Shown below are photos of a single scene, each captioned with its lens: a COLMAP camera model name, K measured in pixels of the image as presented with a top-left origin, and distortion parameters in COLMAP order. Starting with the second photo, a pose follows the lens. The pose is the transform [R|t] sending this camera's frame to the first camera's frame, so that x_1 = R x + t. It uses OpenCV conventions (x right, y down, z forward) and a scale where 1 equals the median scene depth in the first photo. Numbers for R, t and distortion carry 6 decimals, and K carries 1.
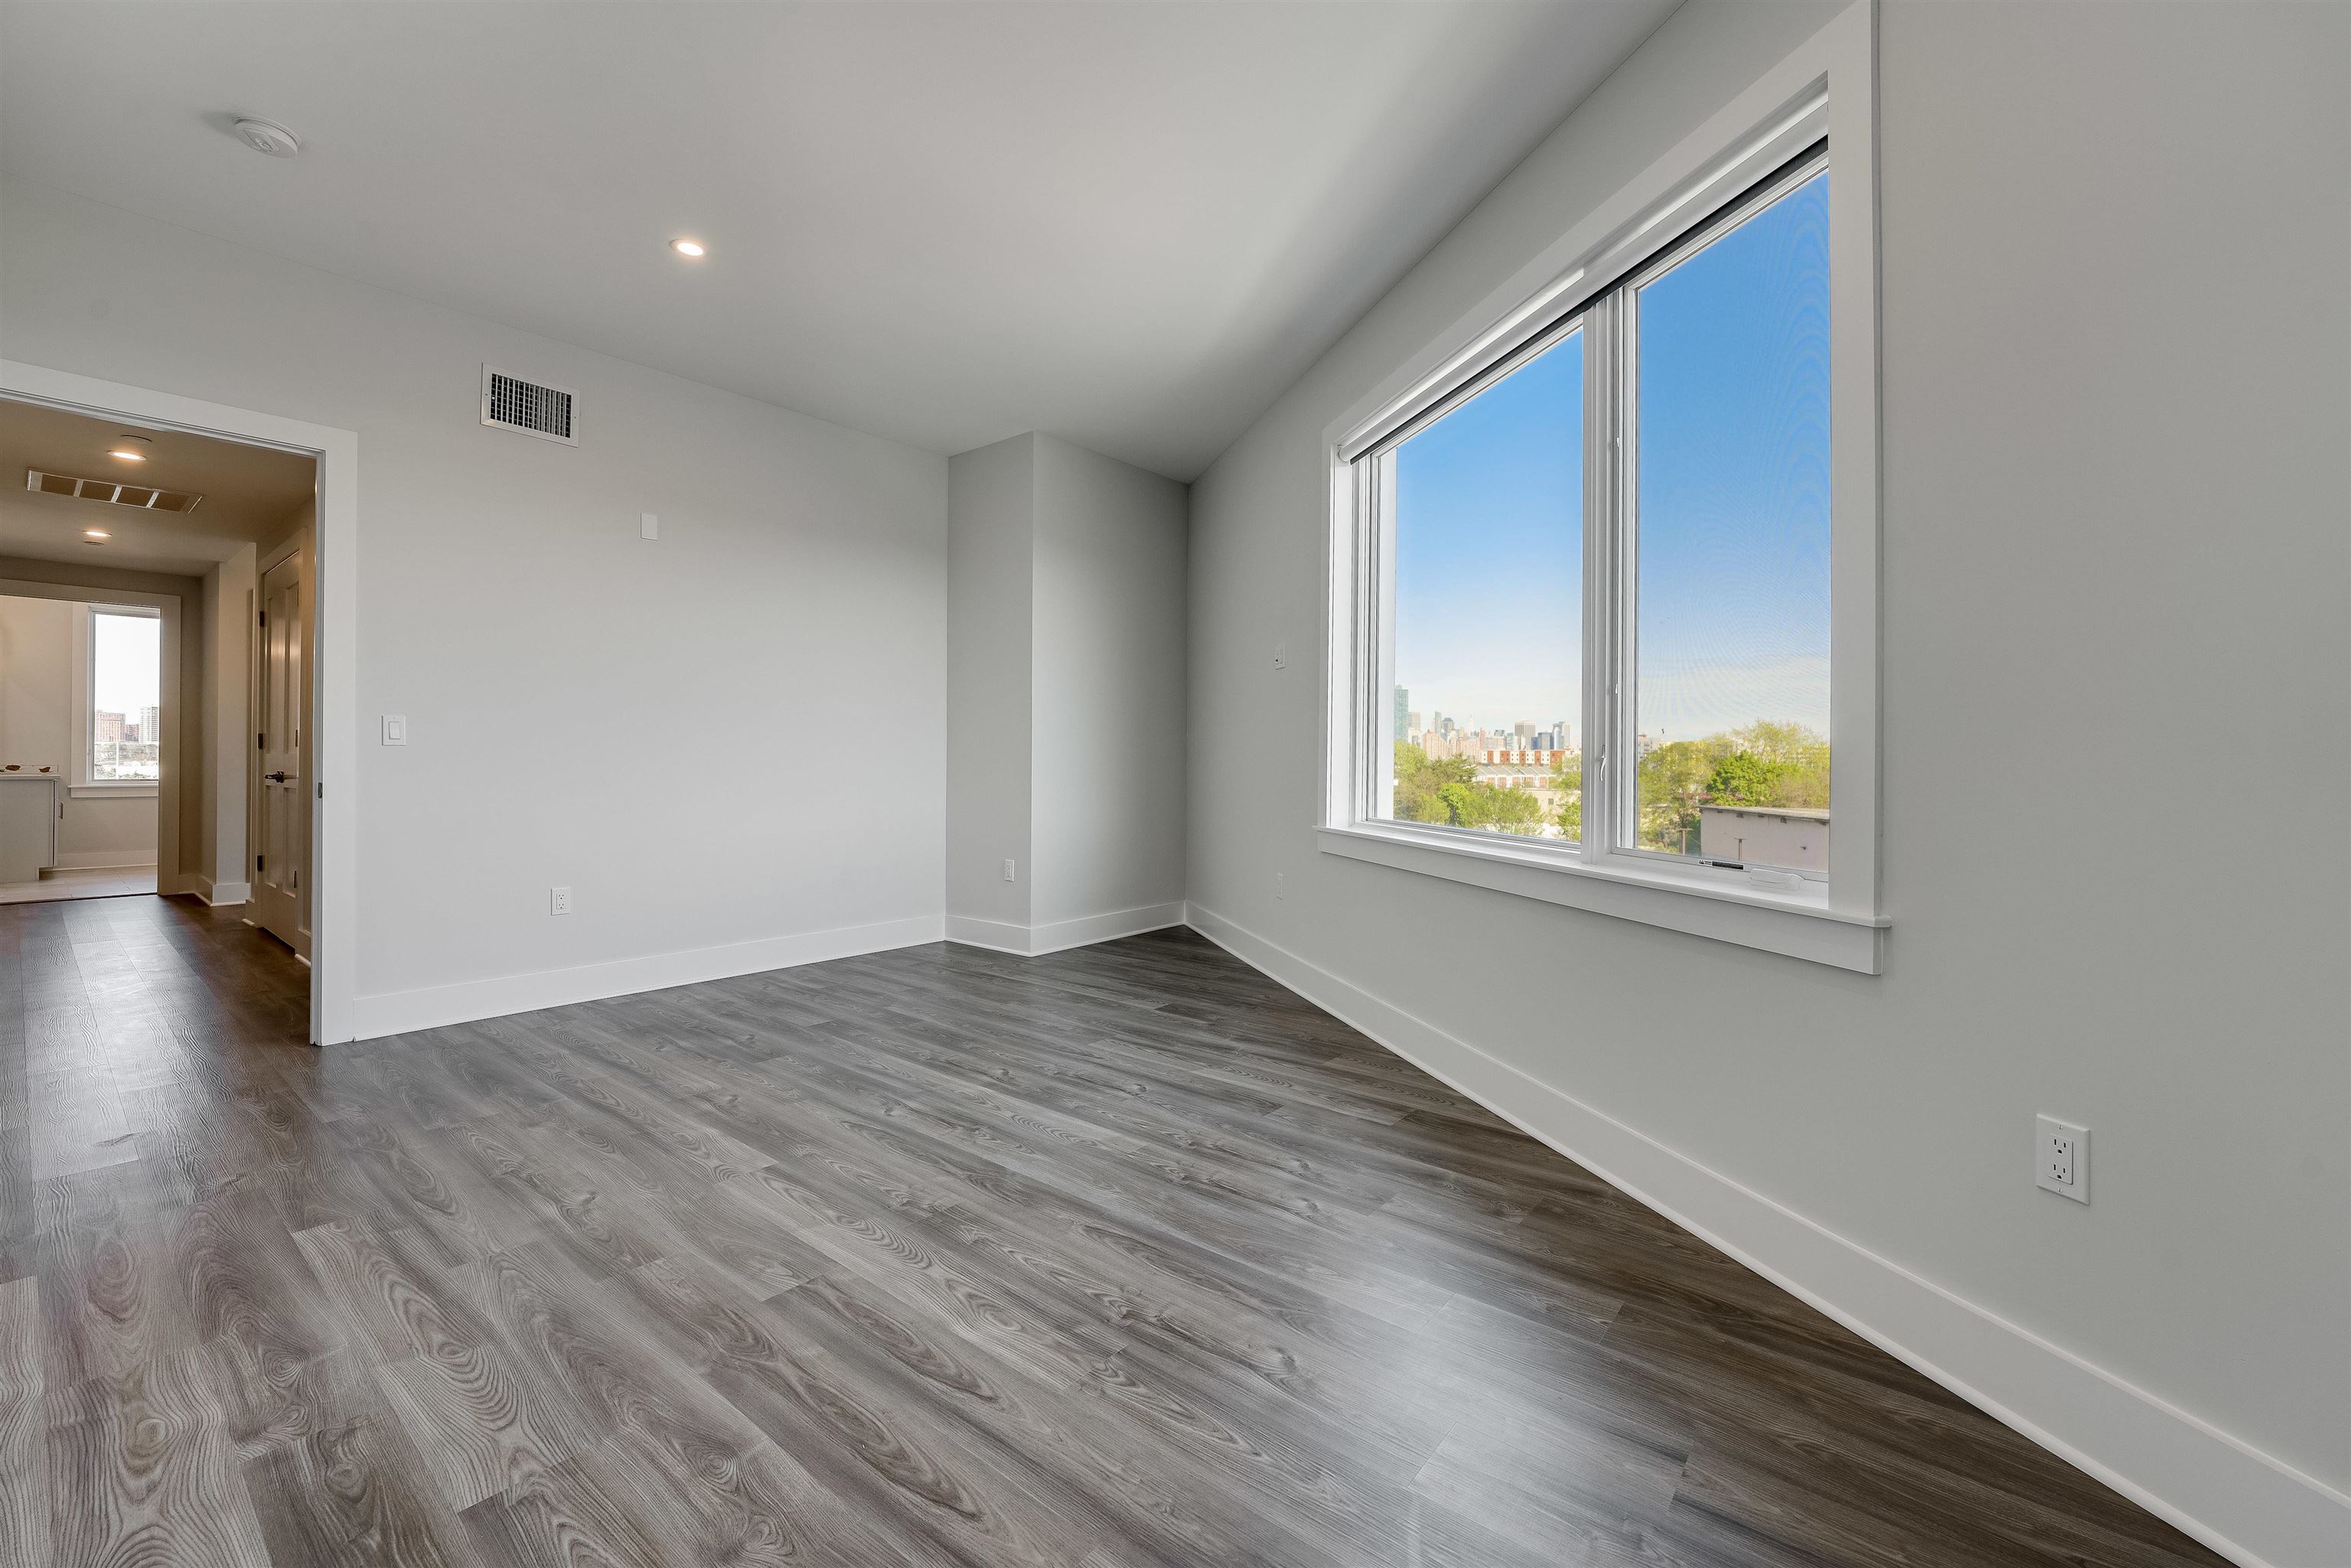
lens RADIAL K [[953.4, 0, 1182.7], [0, 953.4, 761.5], [0, 0, 1]] dist [-0.014124, 0.004204]
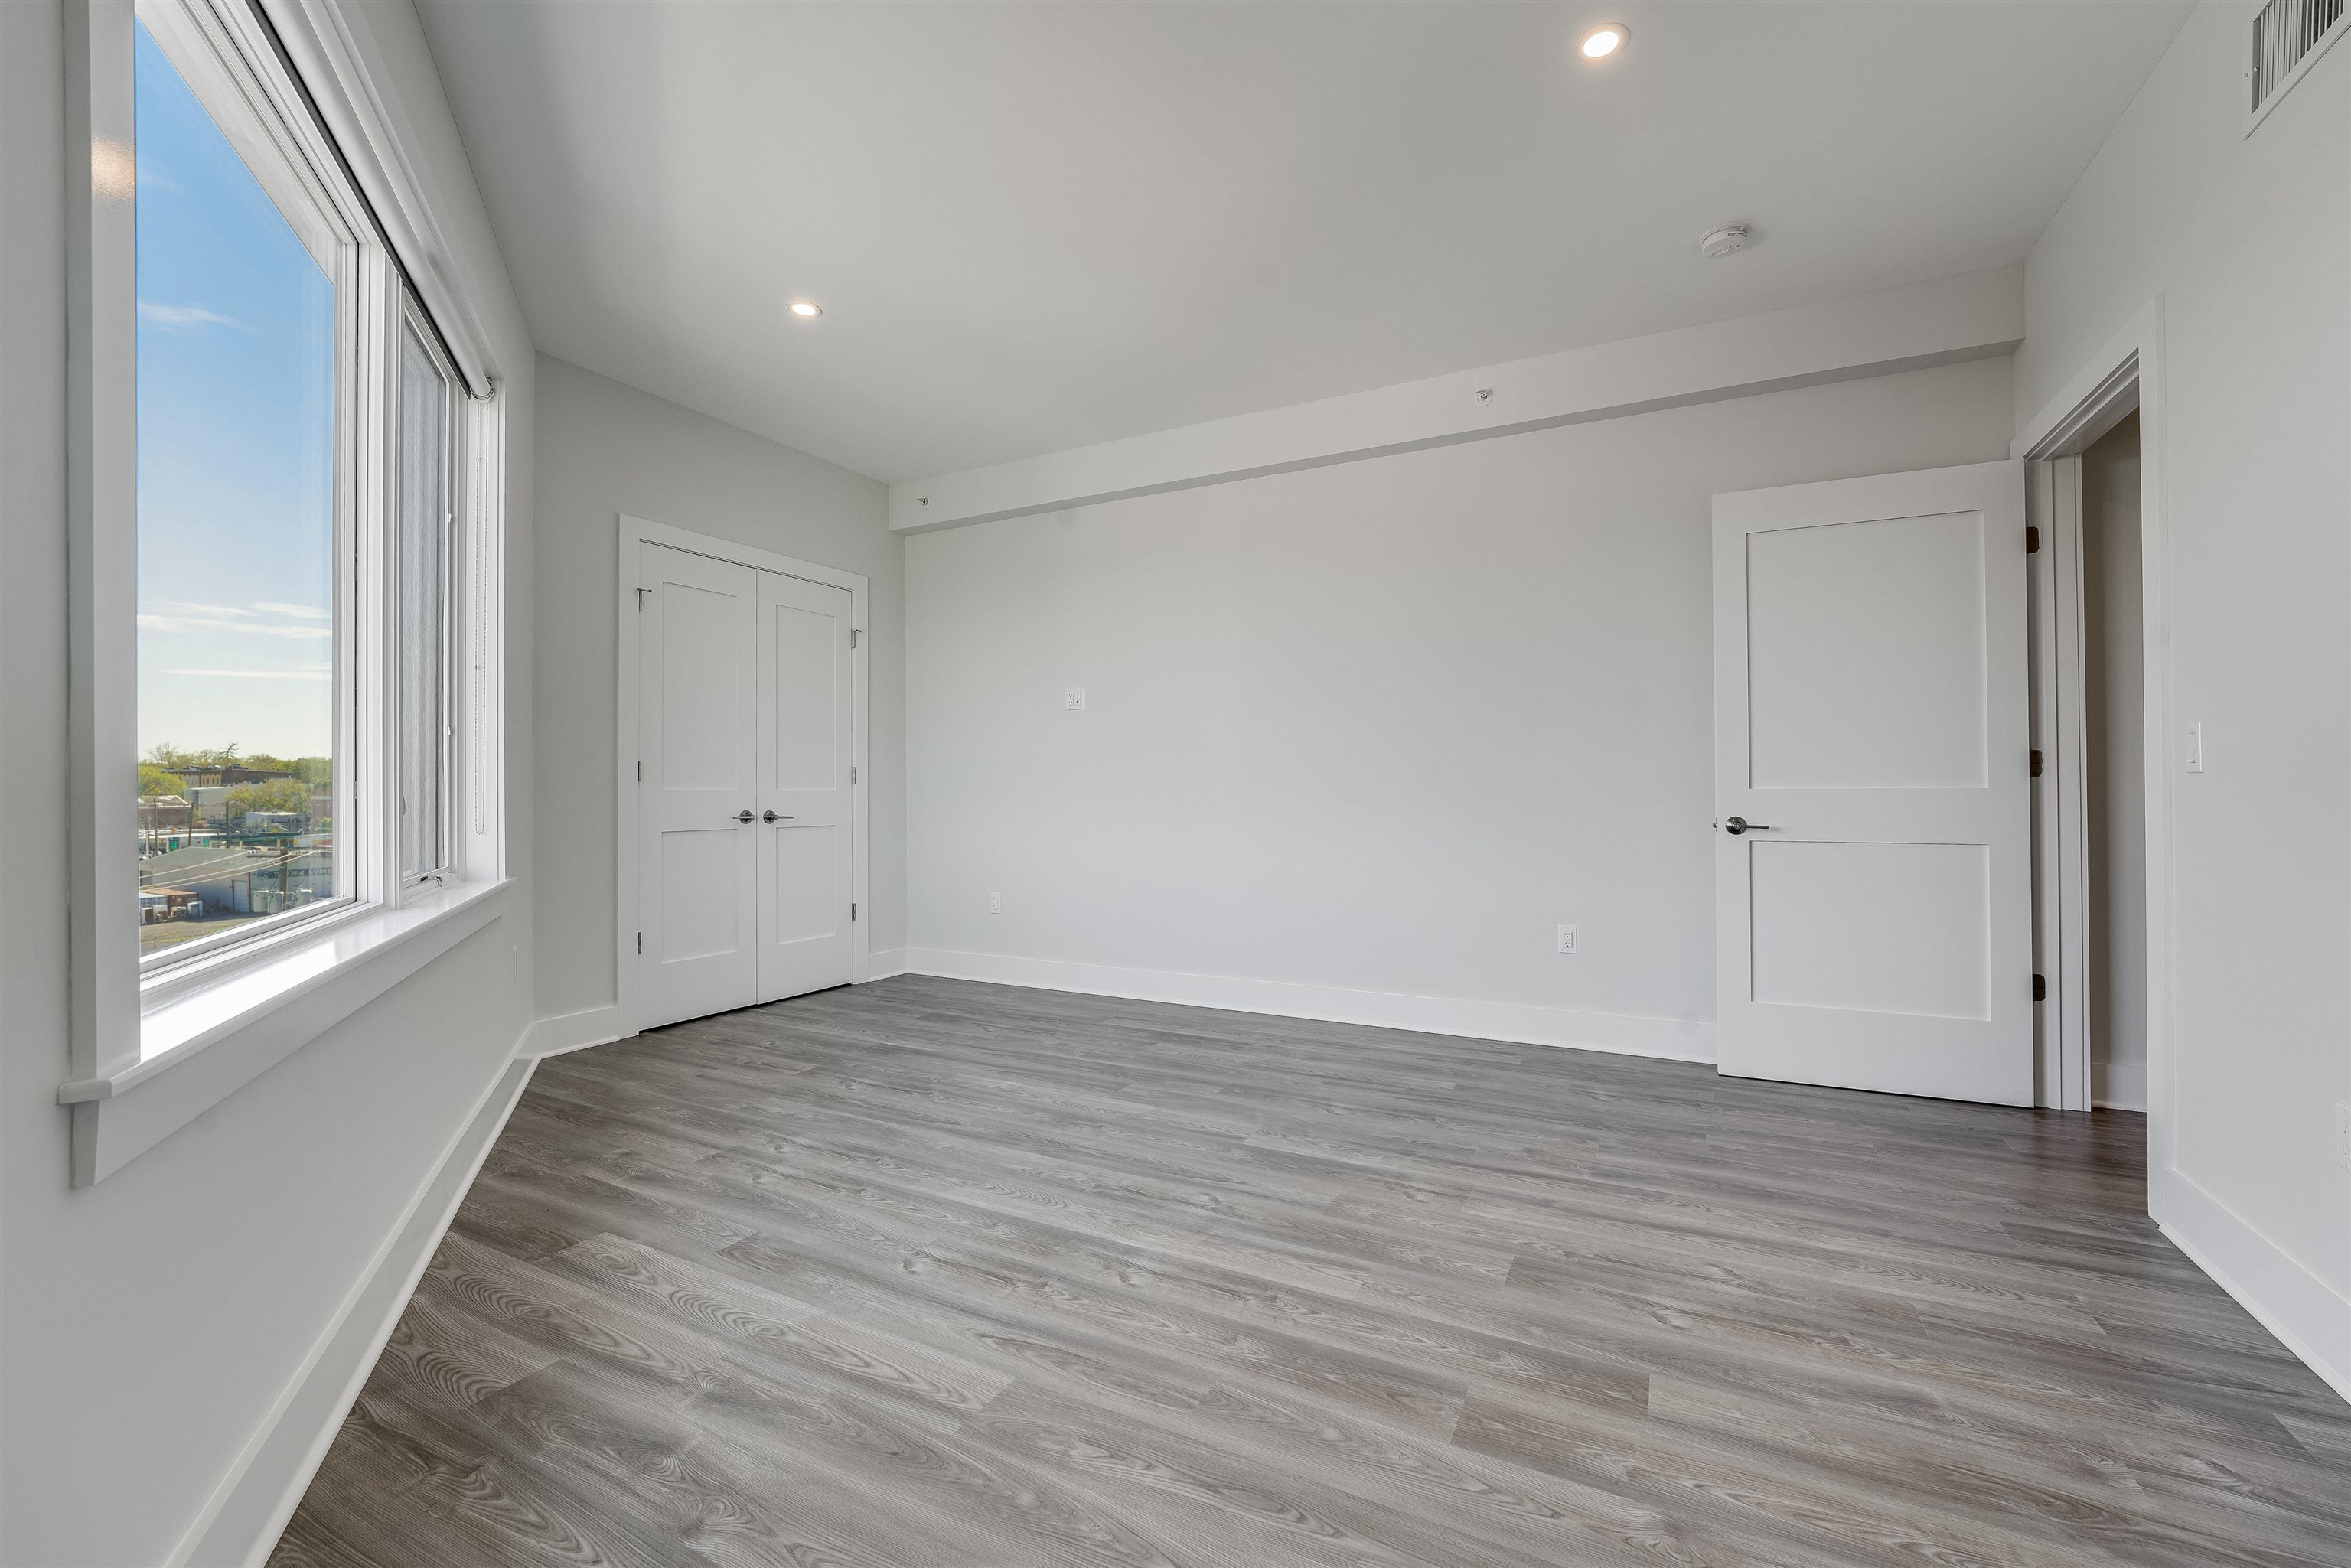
lens RADIAL K [[953.4, 0, 1182.7], [0, 953.4, 761.5], [0, 0, 1]] dist [-0.014124, 0.004204]
pose [[-0.979297, -0.007753, -0.202279, -0.121287], [-0.002009, 0.999589, -0.028584, -0.008847], [0.202417, -0.027586, -0.978911, 2.197454]]
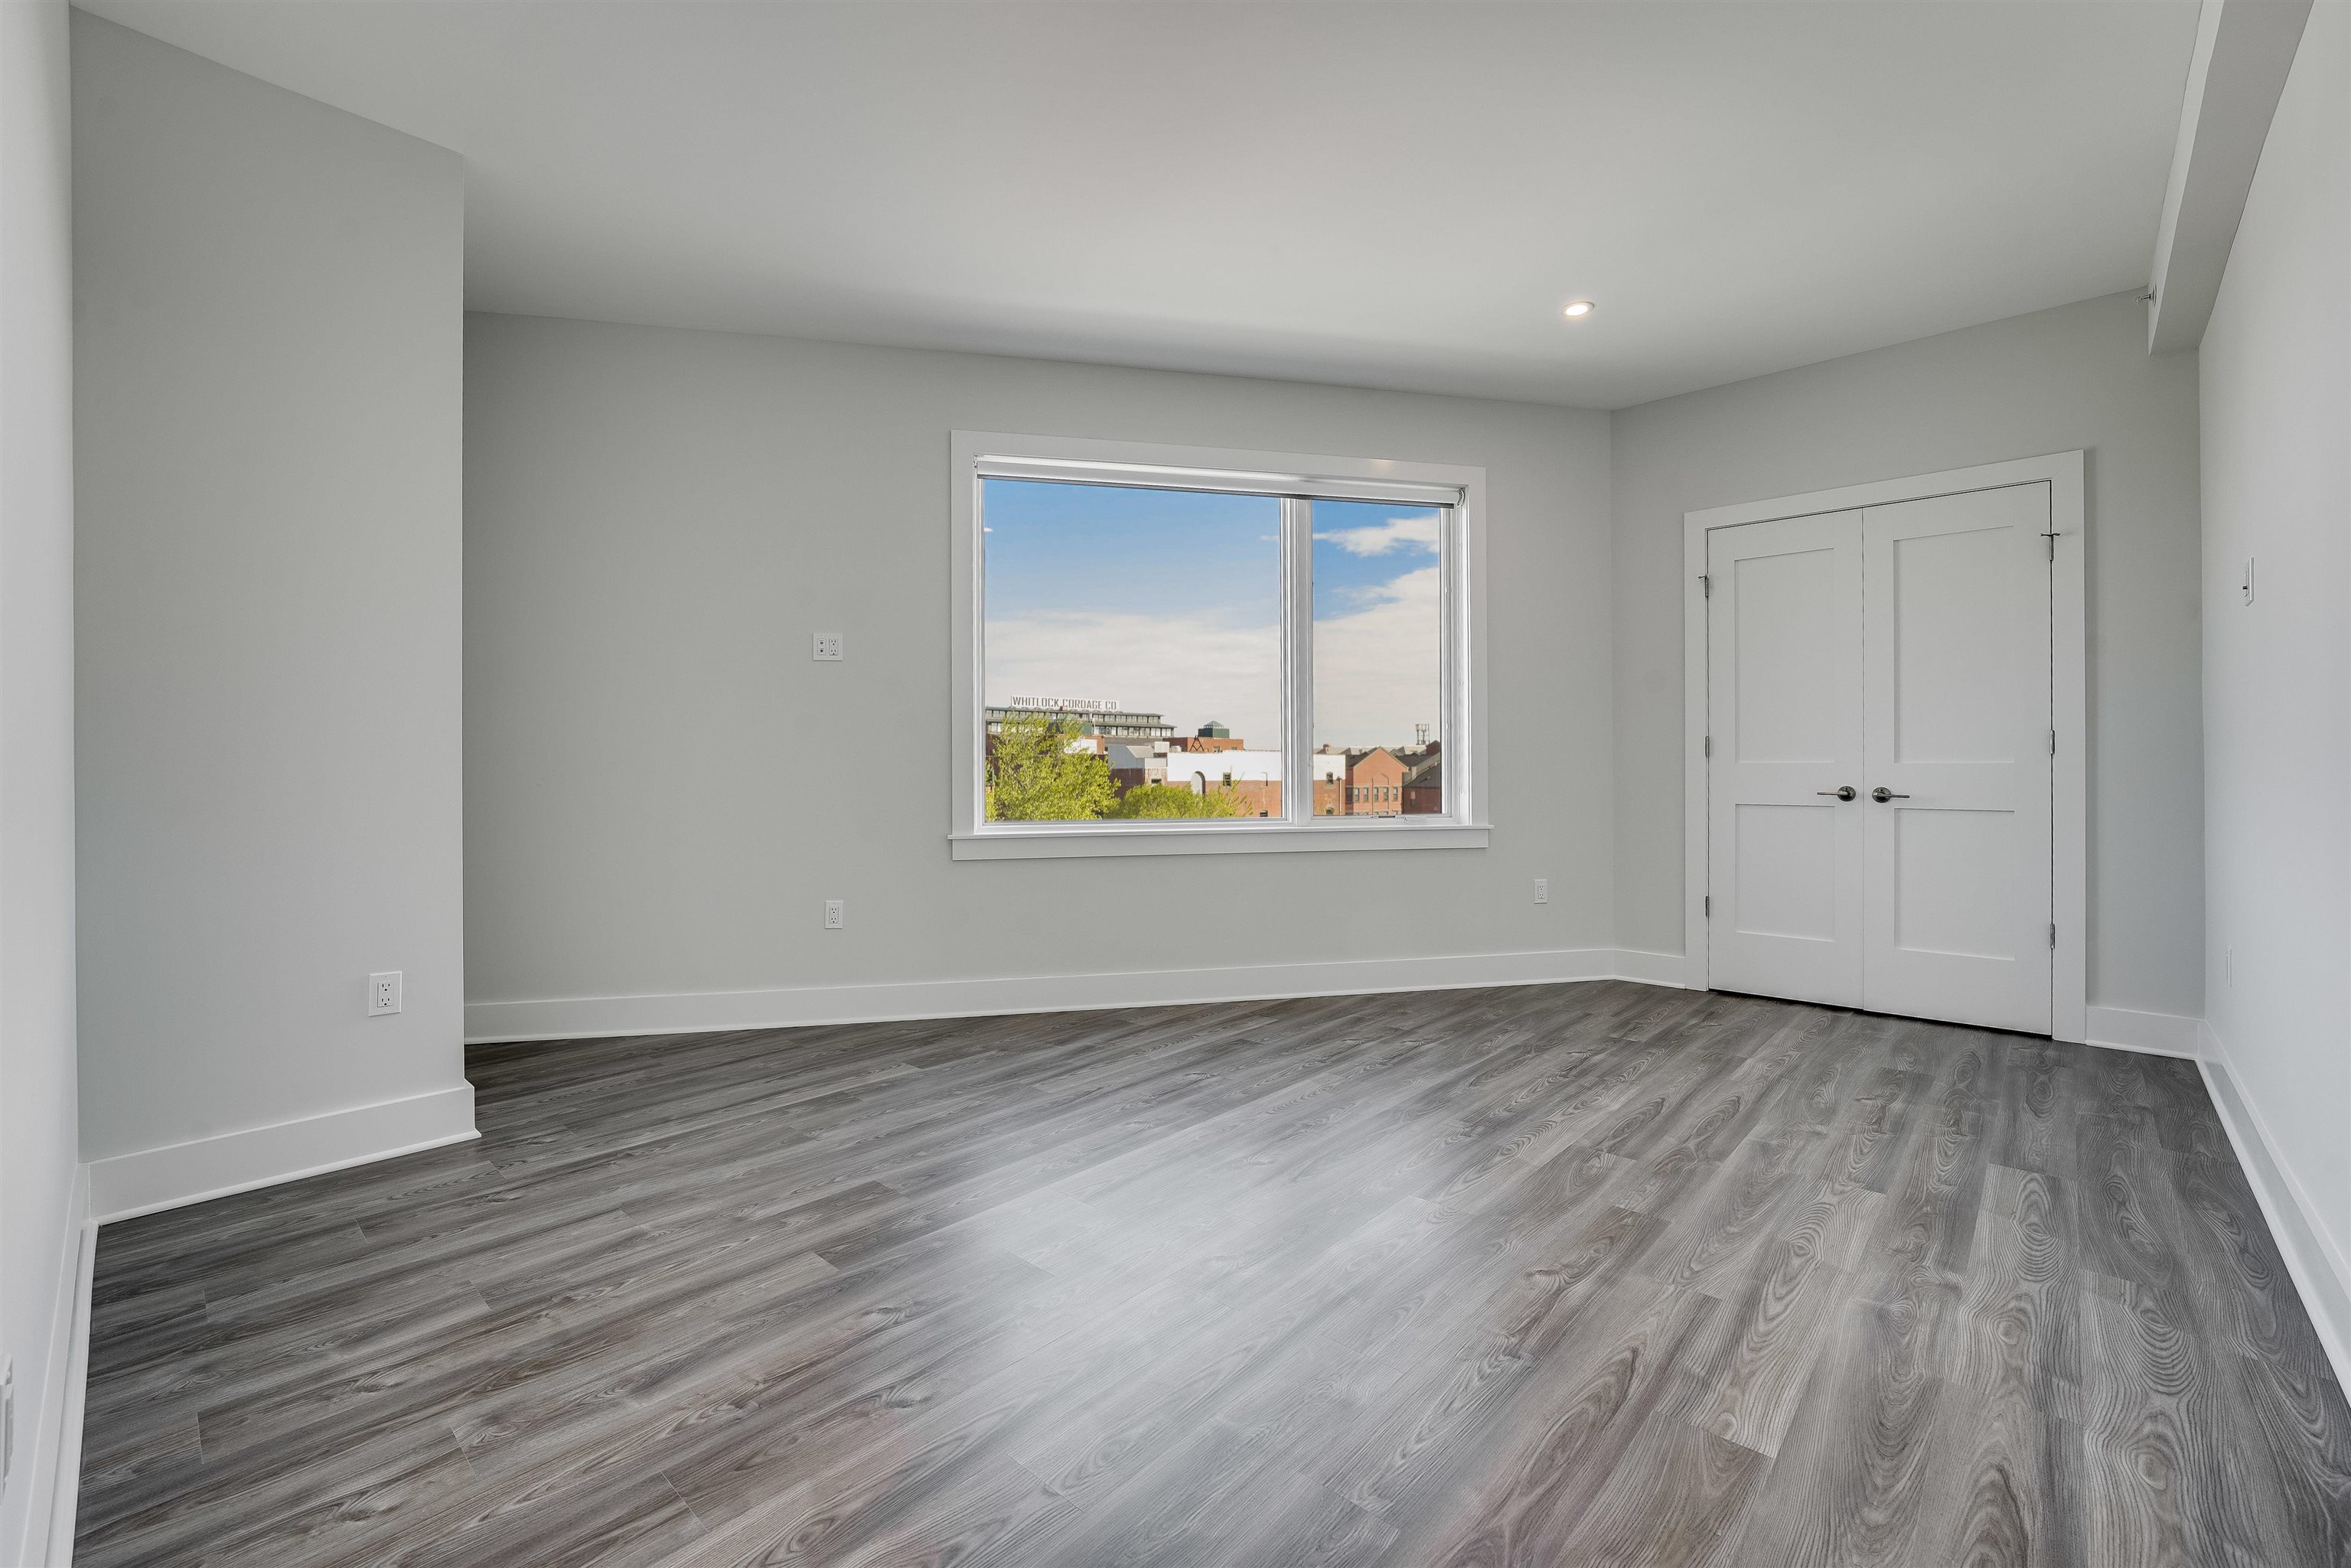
lens RADIAL K [[983.7, 0, 1189.0], [0, 983.7, 769.3], [0, 0, 1]] dist [-0.009759, -0.000276]
pose [[0.054415, -0.005712, 0.998502, -1.452669], [0.005001, 0.999973, 0.005448, -0.007066], [-0.998506, 0.004698, 0.054442, 1.200969]]
